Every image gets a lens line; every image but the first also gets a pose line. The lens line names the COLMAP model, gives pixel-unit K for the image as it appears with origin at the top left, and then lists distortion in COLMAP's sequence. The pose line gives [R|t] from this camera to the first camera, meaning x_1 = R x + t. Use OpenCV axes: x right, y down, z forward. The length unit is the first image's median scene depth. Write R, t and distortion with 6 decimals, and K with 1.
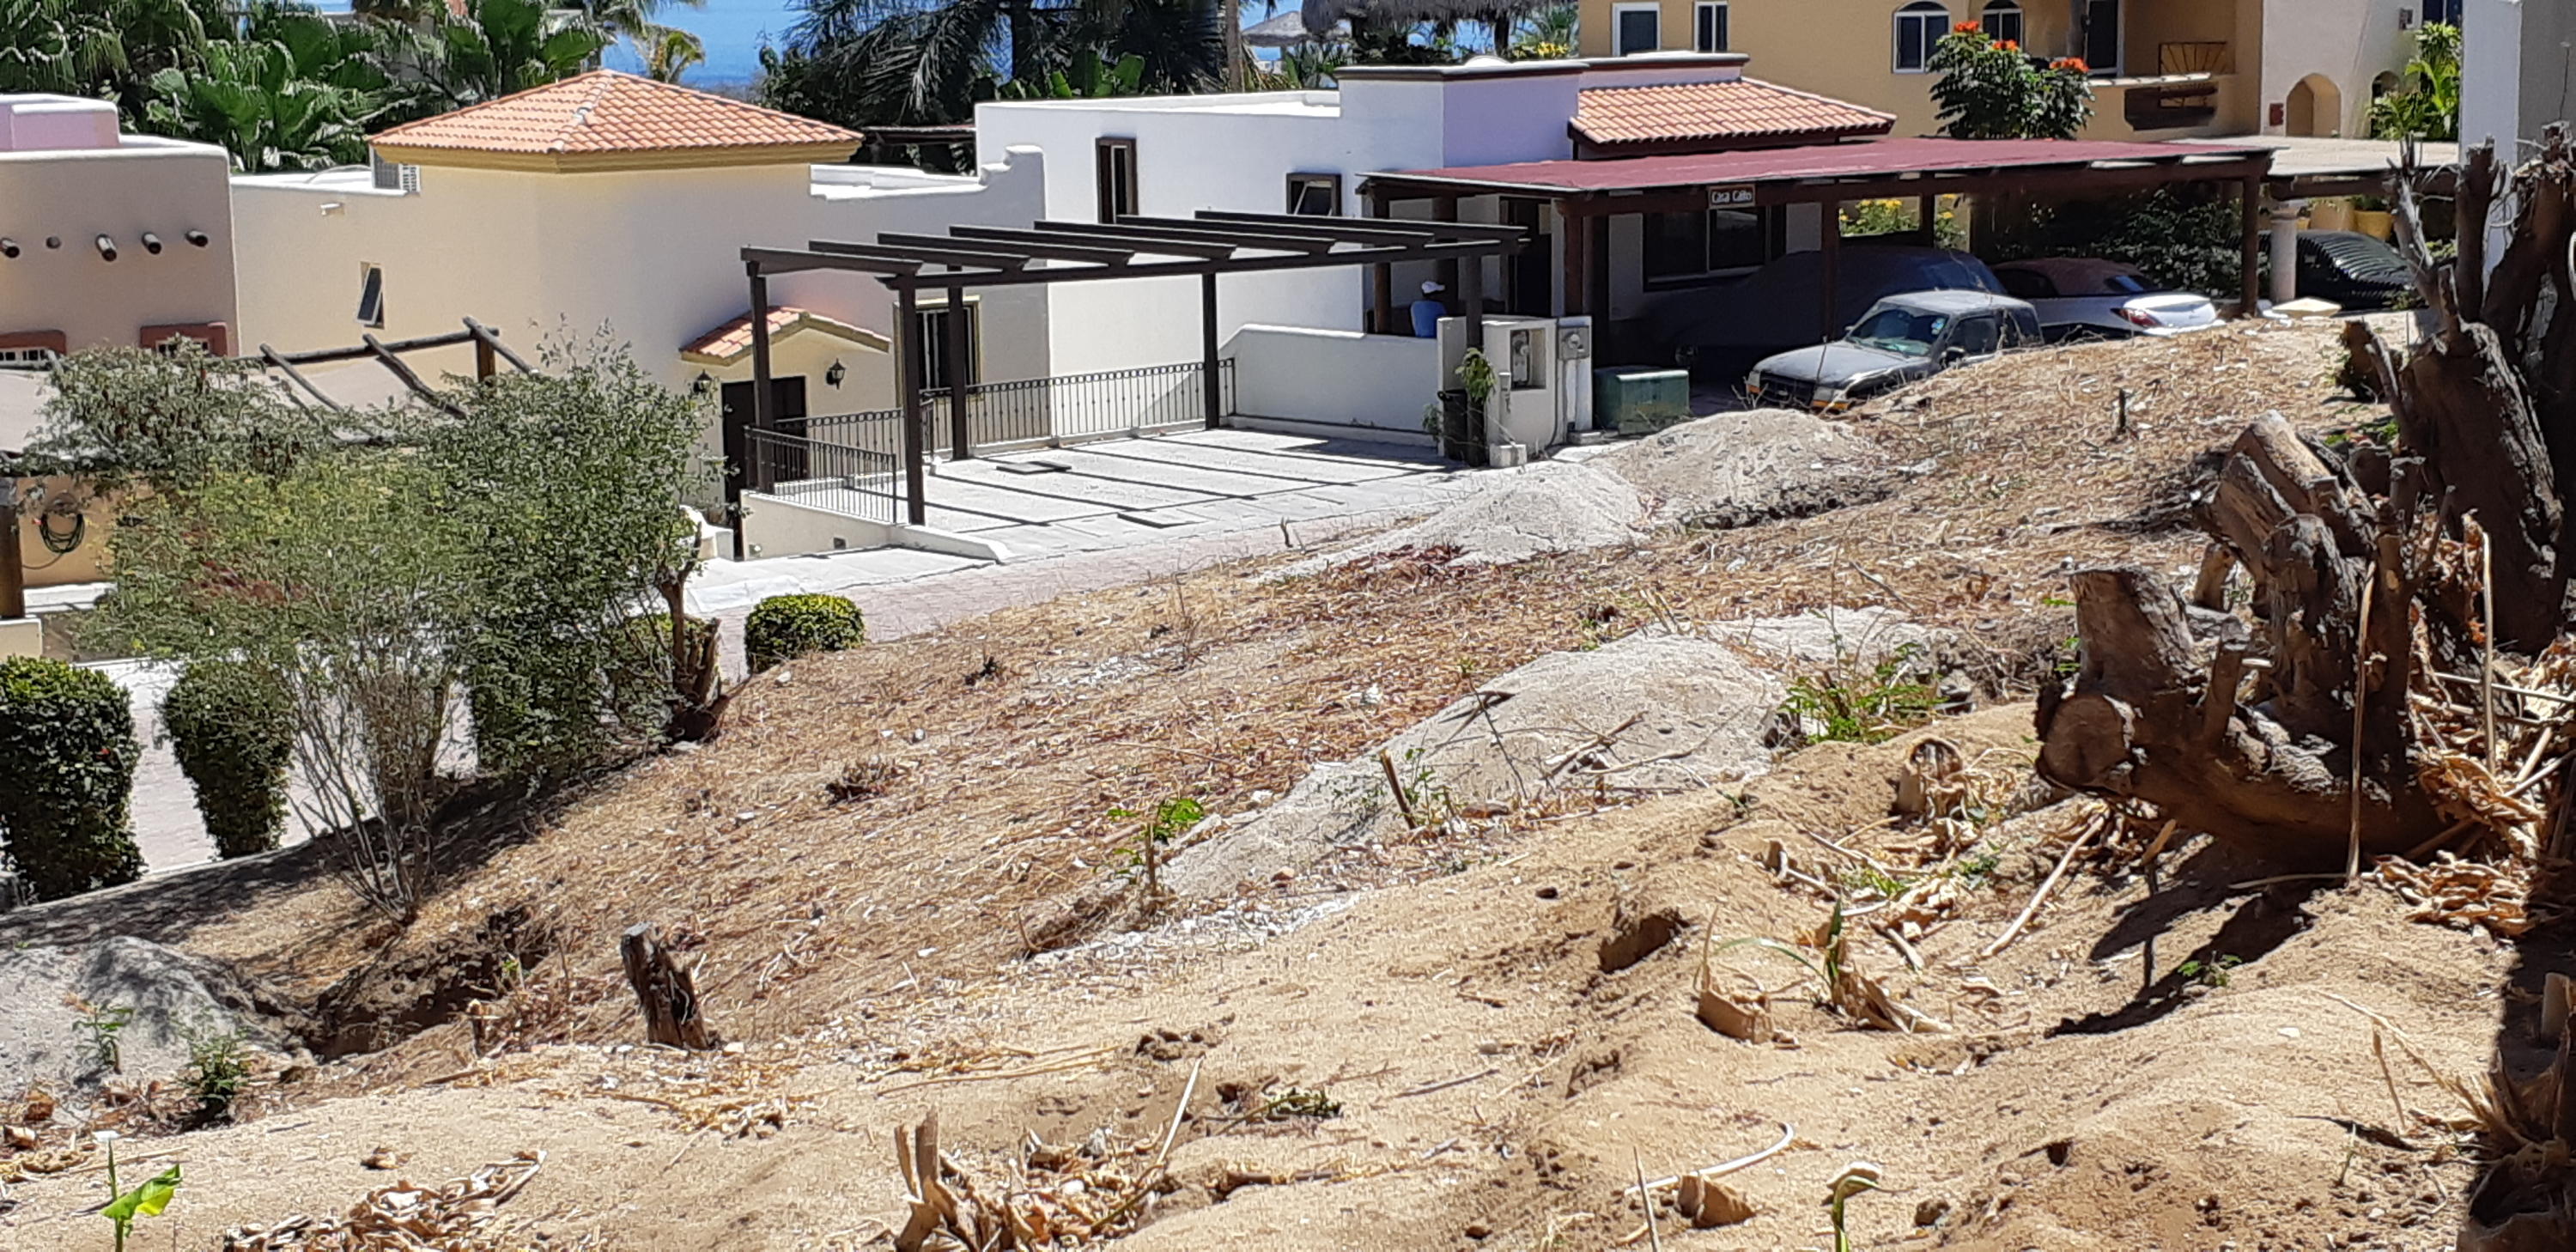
lens RADIAL K [[3340.0, 0, 1285.3], [0, 3340.0, 694.0], [0, 0, 1]] dist [0.179555, -0.634791]
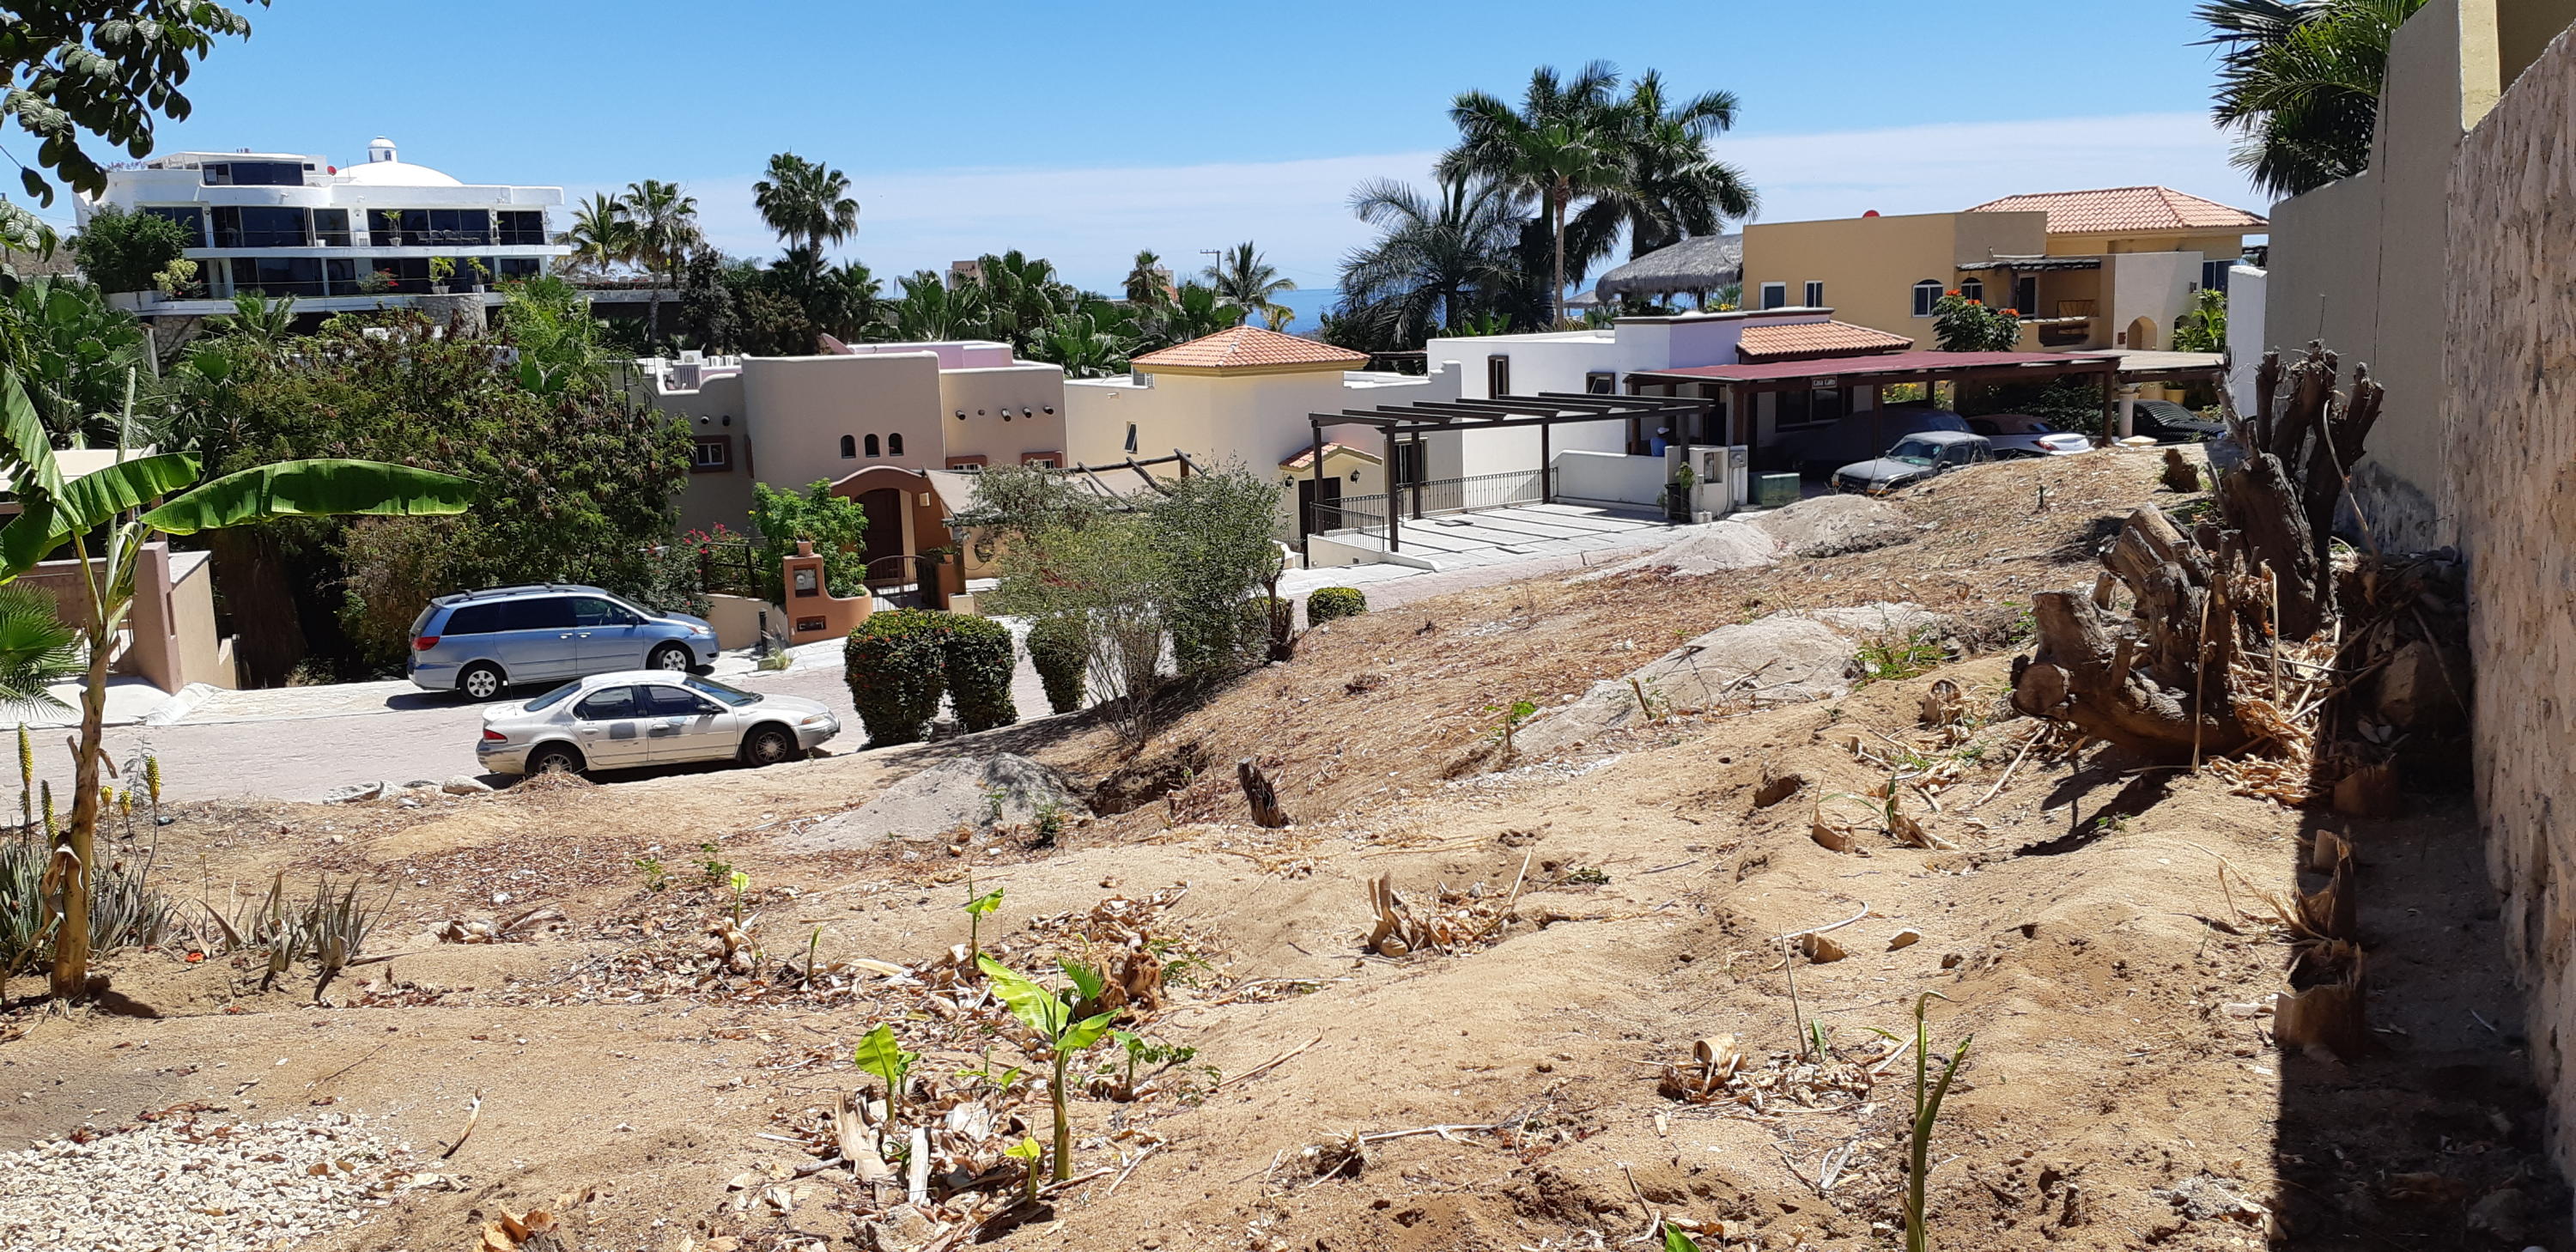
lens RADIAL K [[2069.0, 0, 1288.0], [0, 2069.0, 626.0], [0, 0, 1]] dist [0.170706, -0.561255]
pose [[0.990702, 0.009795, -0.135700, -0.005793], [-0.014120, 0.999421, -0.030948, 0.030243], [0.135319, 0.032577, 0.990266, -0.205541]]
